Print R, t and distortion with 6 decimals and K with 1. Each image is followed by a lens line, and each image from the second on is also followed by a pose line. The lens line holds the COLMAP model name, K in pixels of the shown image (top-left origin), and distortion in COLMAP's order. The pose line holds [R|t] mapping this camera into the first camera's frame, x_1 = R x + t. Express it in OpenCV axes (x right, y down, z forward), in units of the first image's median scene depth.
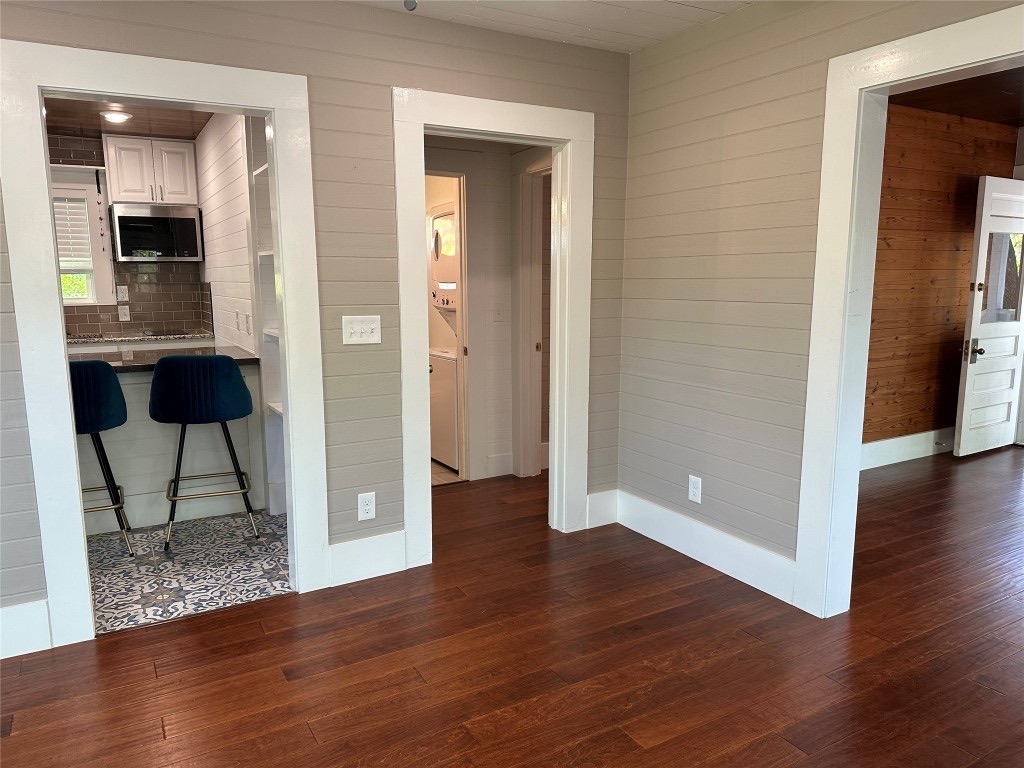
lens RADIAL K [[736.9, 0, 511.6], [0, 736.9, 383.7], [0, 0, 1]] dist [-0.006209, -0.003484]
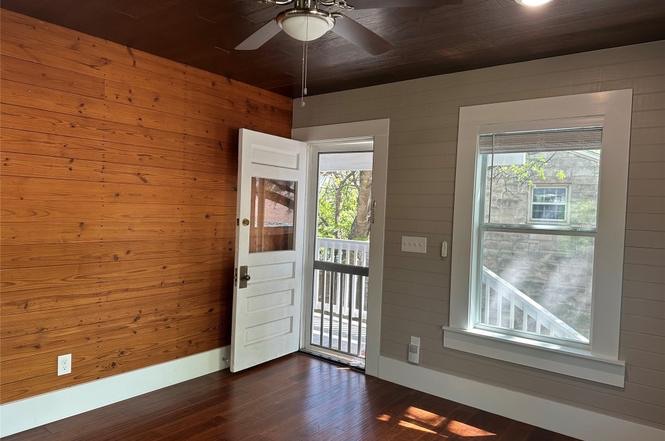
lens RADIAL K [[473.2, 0, 333.9], [0, 473.2, 219.1], [0, 0, 1]] dist [0.068494, -0.000411]
pose [[0.919971, 0.031011, 0.390757, 0.466733], [0.018086, 0.992446, -0.121343, -0.042070], [-0.391568, 0.118699, 0.912461, 0.254163]]
